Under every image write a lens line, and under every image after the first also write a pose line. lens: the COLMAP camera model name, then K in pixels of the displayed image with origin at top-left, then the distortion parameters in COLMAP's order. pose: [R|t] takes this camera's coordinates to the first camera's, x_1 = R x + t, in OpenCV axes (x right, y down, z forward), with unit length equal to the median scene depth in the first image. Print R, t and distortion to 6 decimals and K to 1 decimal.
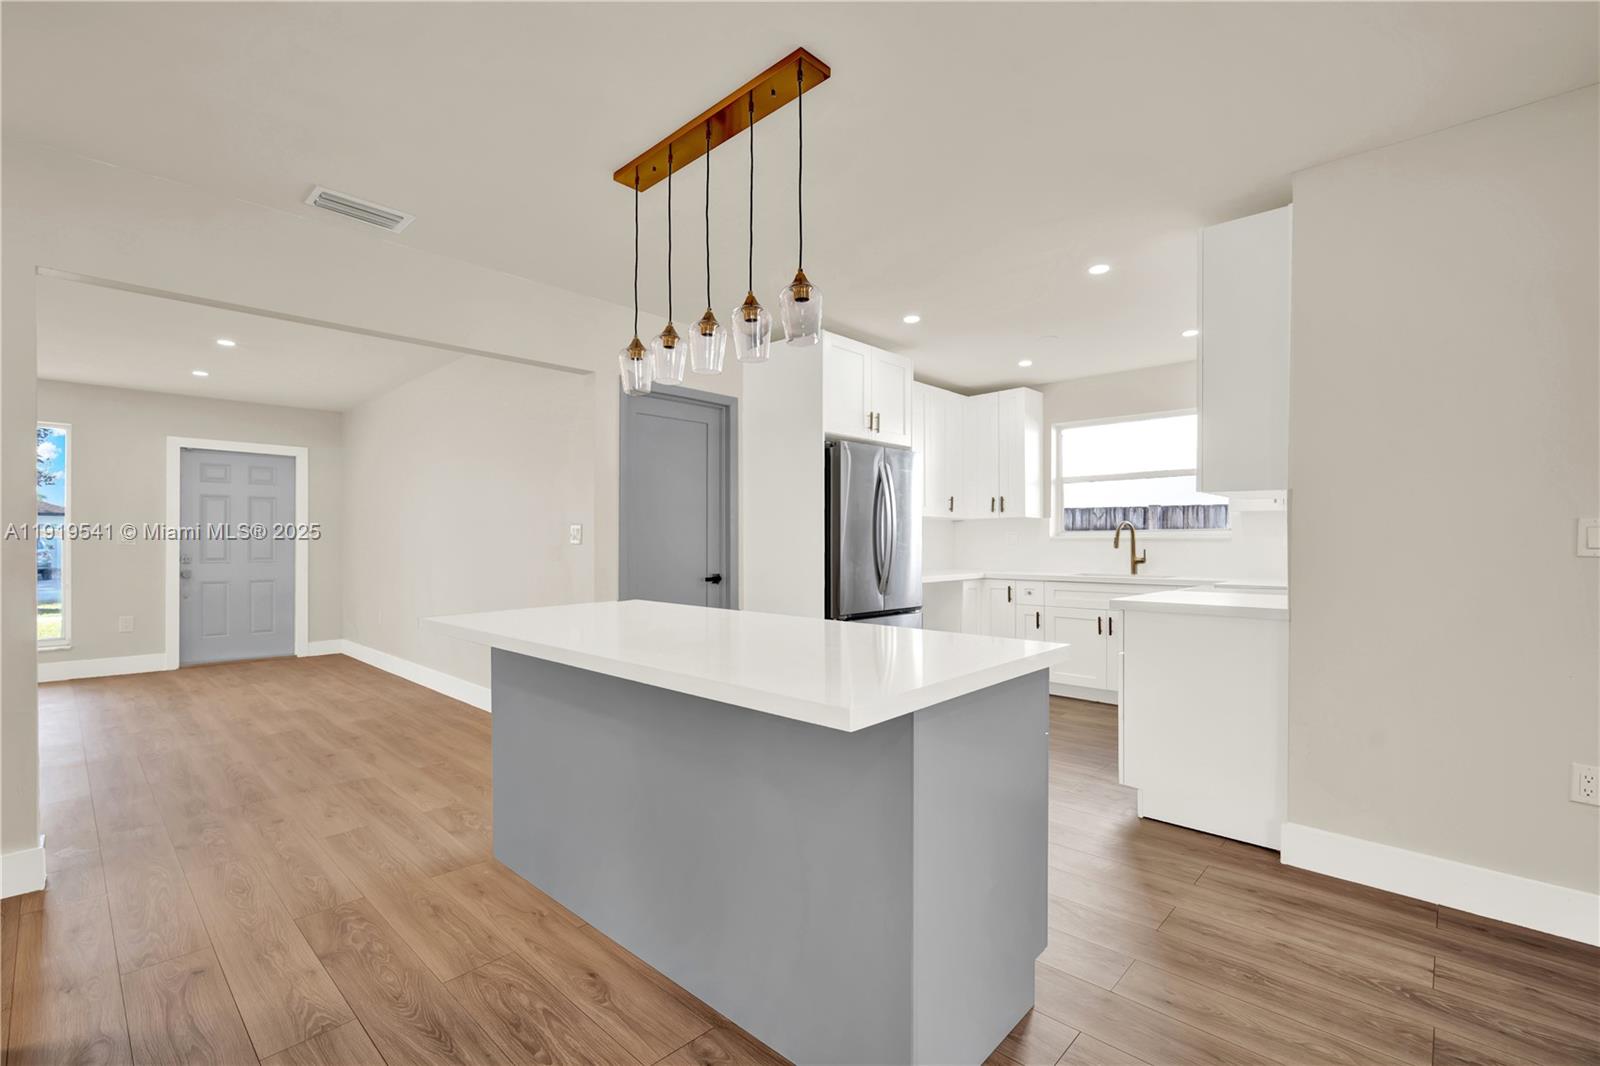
lens RADIAL K [[690.4, 0, 793.7], [0, 690.4, 540.3], [0, 0, 1]] dist [-0.009513, 0.000156]
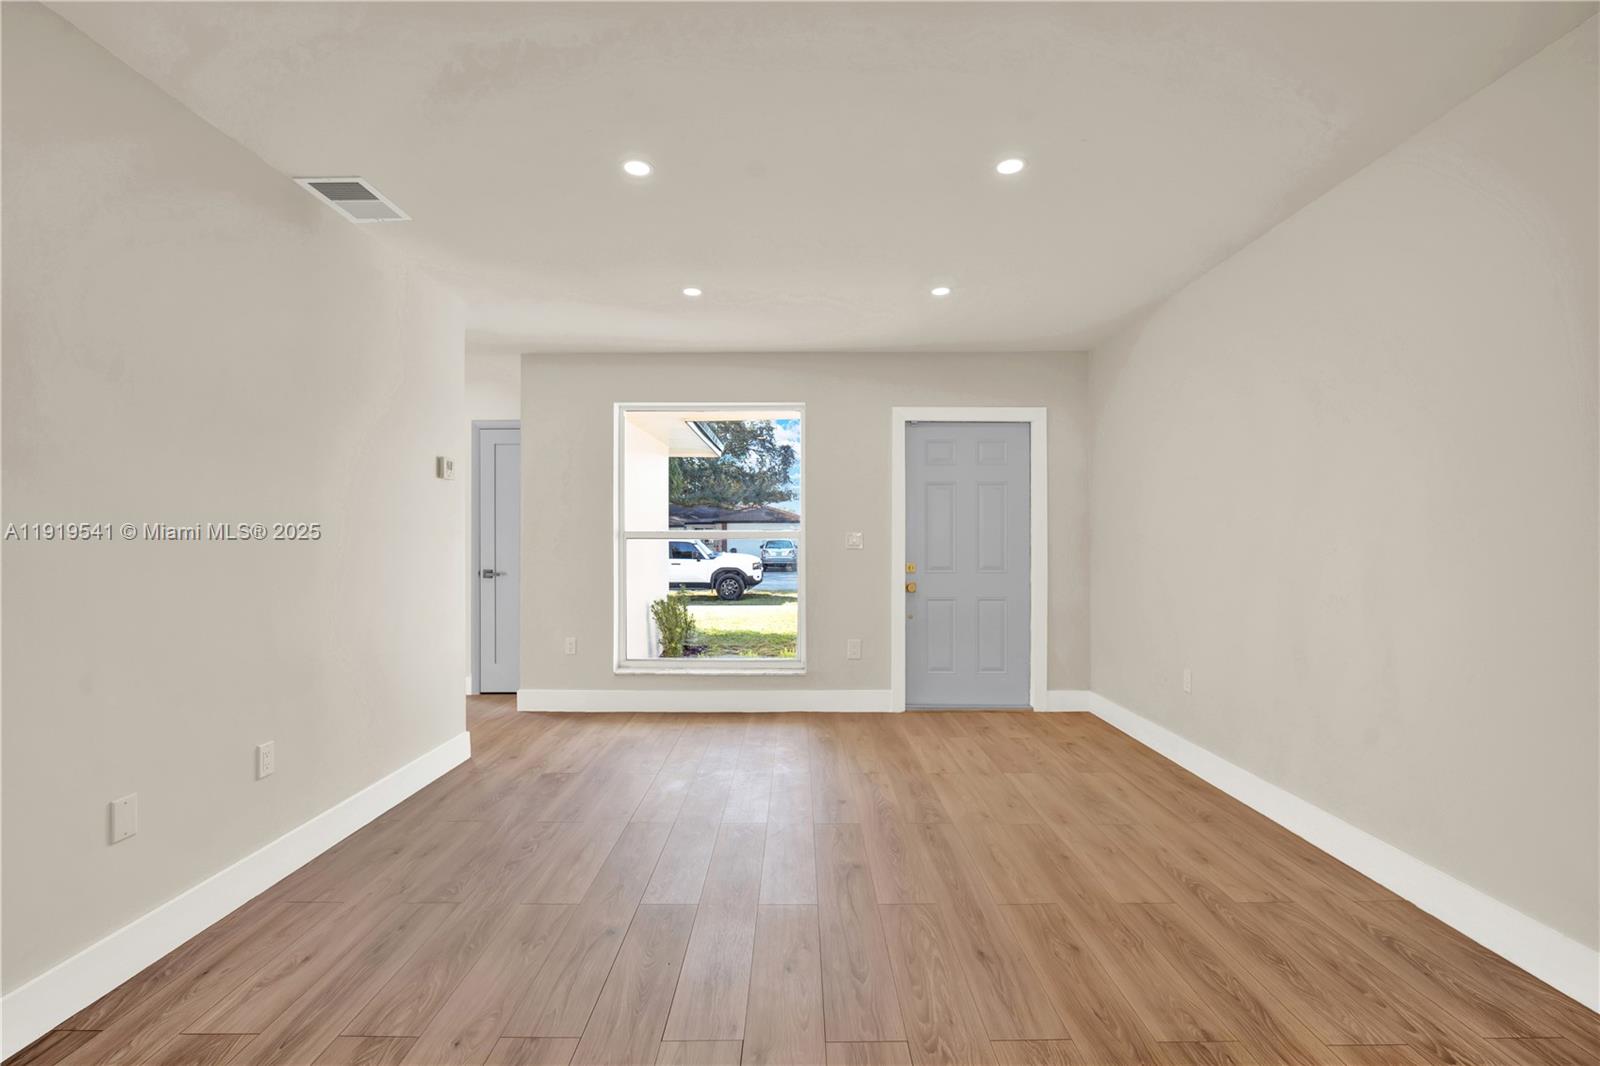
lens RADIAL K [[690.4, 0, 793.7], [0, 690.4, 540.3], [0, 0, 1]] dist [-0.009513, 0.000156]
pose [[0.677983, -0.003201, -0.735071, -0.419008], [0.001984, 0.999995, -0.002525, -0.001245], [0.735075, 0.000254, 0.677986, 0.391637]]
